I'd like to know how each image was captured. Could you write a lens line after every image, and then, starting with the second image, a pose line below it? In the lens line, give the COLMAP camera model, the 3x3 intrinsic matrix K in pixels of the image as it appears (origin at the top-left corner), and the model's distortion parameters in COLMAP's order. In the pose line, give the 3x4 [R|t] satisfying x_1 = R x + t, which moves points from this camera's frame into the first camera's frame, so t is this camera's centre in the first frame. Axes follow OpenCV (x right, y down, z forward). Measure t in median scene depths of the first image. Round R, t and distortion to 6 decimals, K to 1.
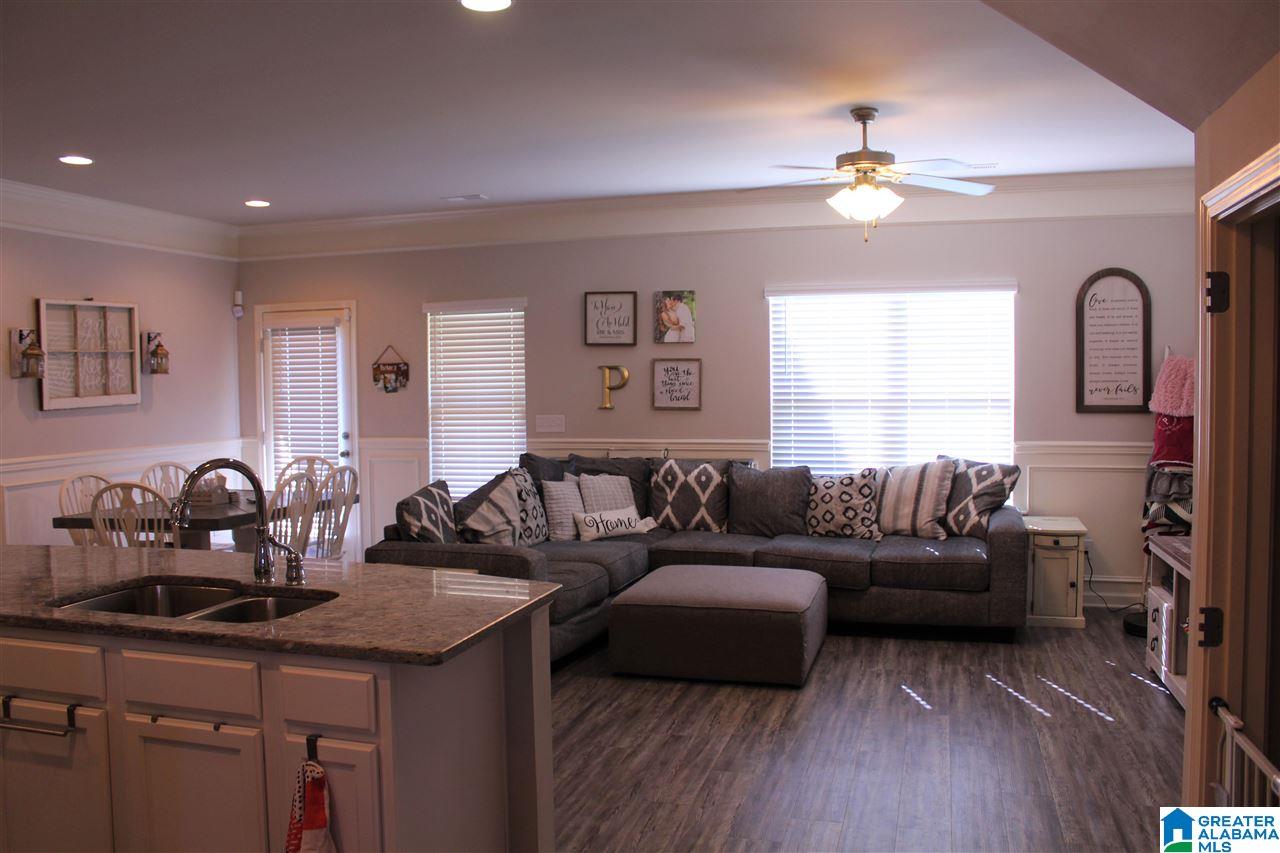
lens RADIAL K [[1052.0, 0, 636.8], [0, 1052.0, 431.6], [0, 0, 1]] dist [-0.166540, 0.150683]
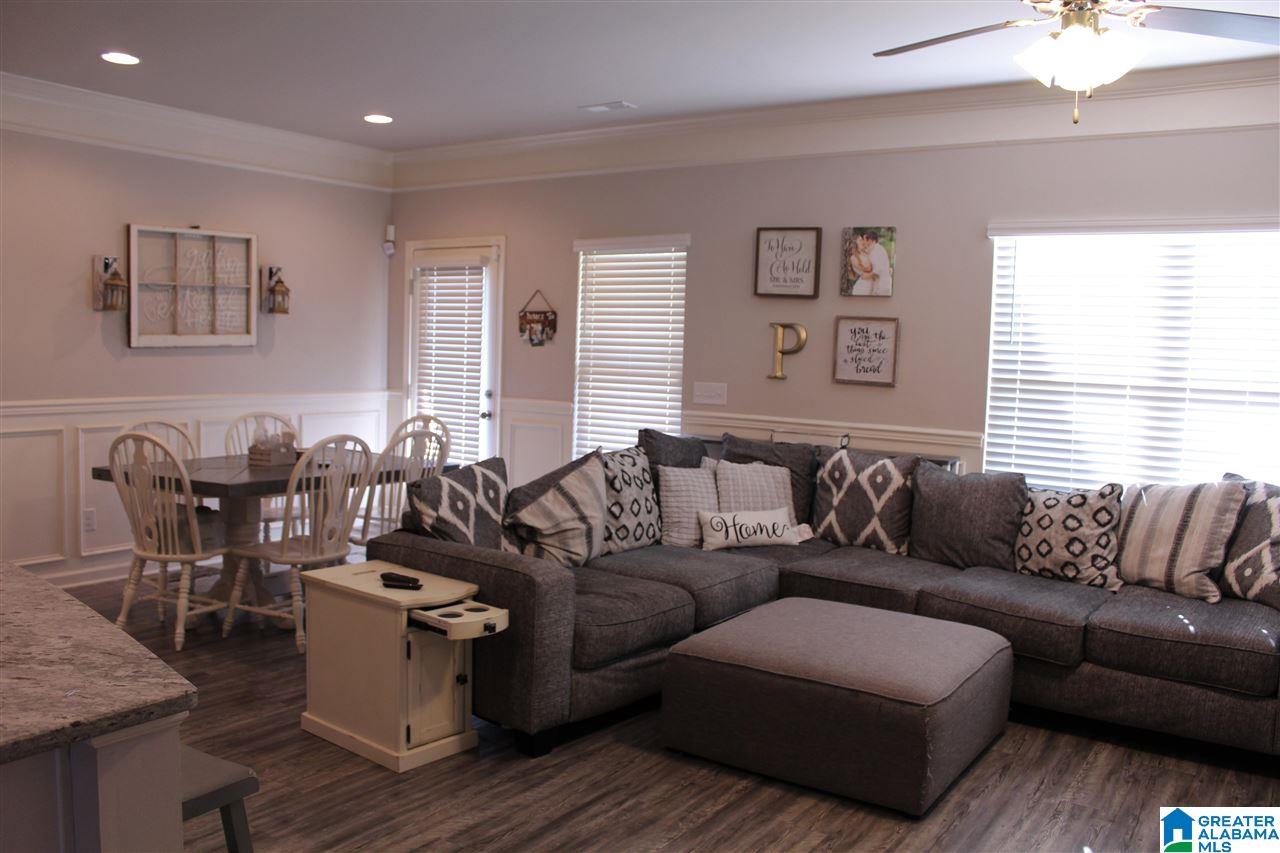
lens RADIAL K [[1052.0, 0, 636.8], [0, 1052.0, 431.6], [0, 0, 1]] dist [-0.166540, 0.150683]
pose [[0.949191, 0.067957, -0.307276, 0.120280], [-0.058752, 0.997506, 0.039119, -0.007082], [0.309168, -0.019078, 0.950816, 0.242217]]
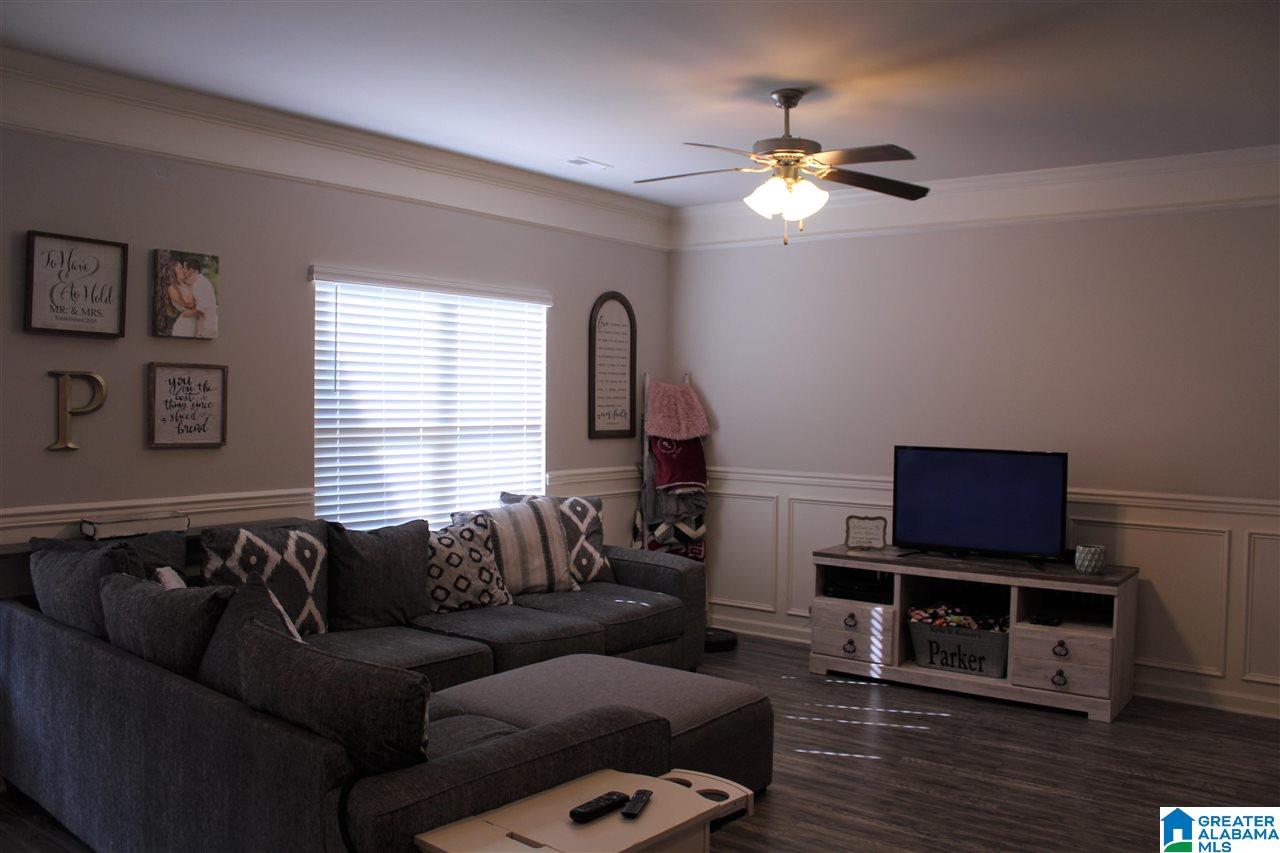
lens RADIAL K [[1052.0, 0, 636.8], [0, 1052.0, 431.6], [0, 0, 1]] dist [-0.166540, 0.150683]
pose [[0.365229, -0.014168, 0.930810, -0.434164], [0.032145, 0.999480, 0.002600, -0.024230], [-0.930363, 0.028971, 0.365494, 0.559577]]
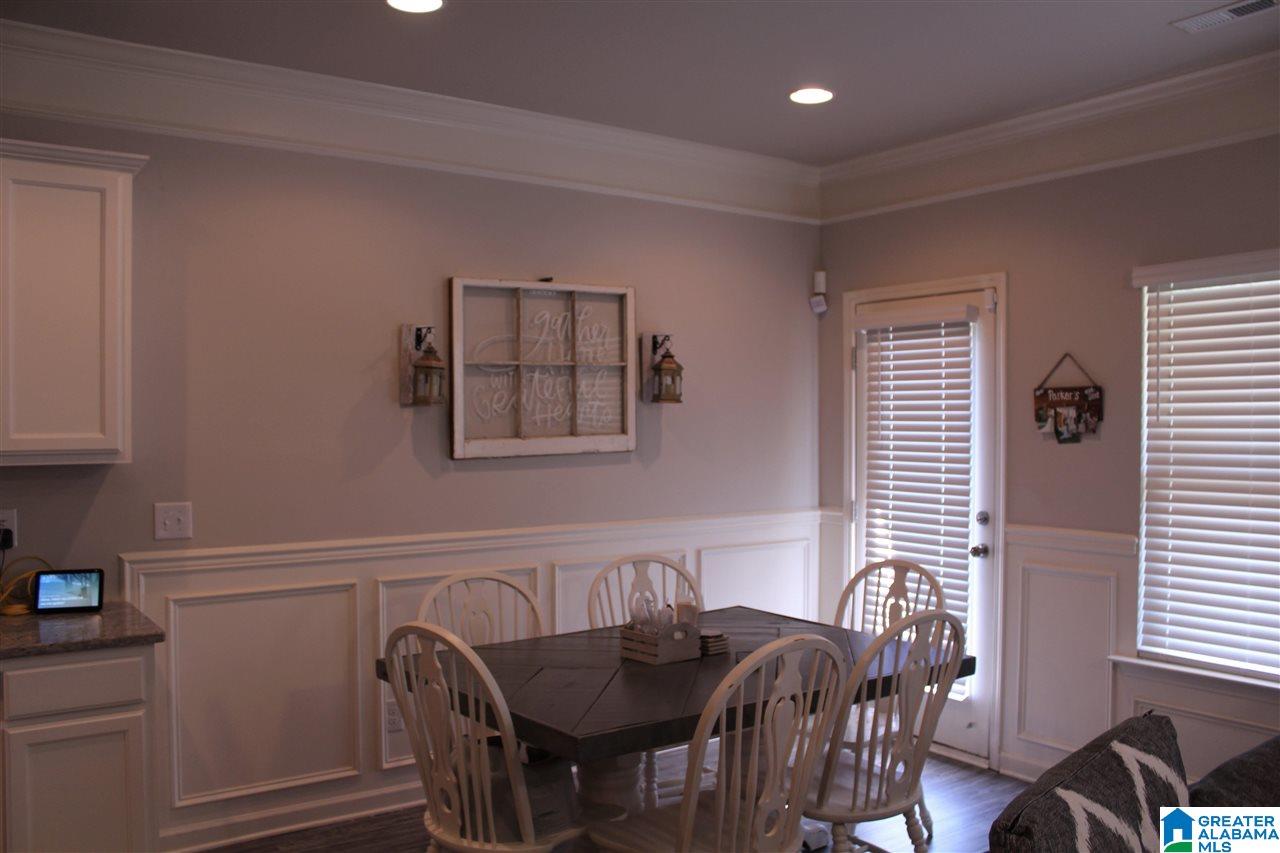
lens RADIAL K [[1052.0, 0, 636.8], [0, 1052.0, 431.6], [0, 0, 1]] dist [-0.166540, 0.150683]
pose [[0.782267, 0.019582, -0.622635, -0.093843], [-0.041970, 0.998892, -0.021315, -0.025810], [0.621528, 0.042806, 0.782222, 0.516255]]
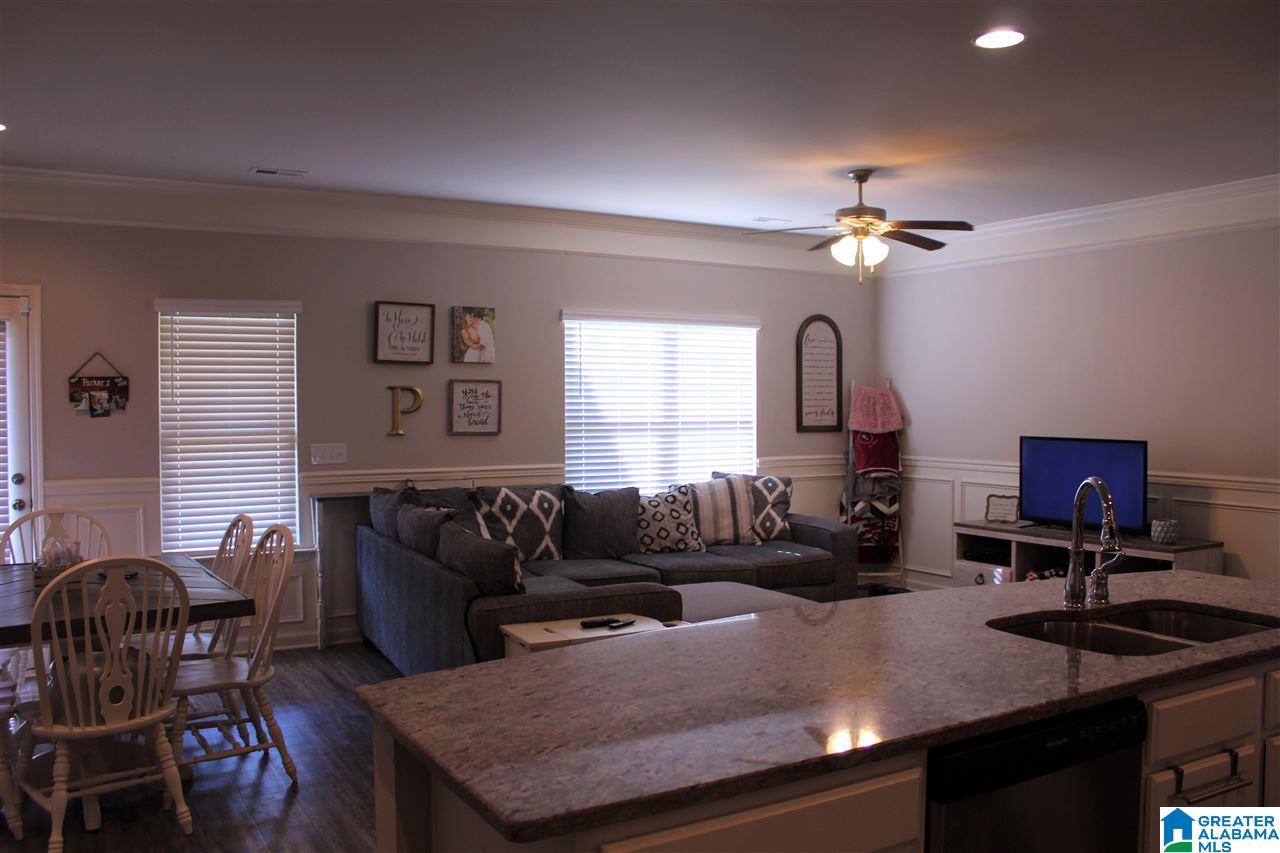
lens RADIAL K [[1052.0, 0, 636.8], [0, 1052.0, 431.6], [0, 0, 1]] dist [-0.166540, 0.150683]
pose [[0.689480, -0.009979, 0.724236, -0.553012], [0.030537, 0.999417, -0.015300, -0.005354], [-0.723661, 0.032665, 0.689383, 0.267216]]
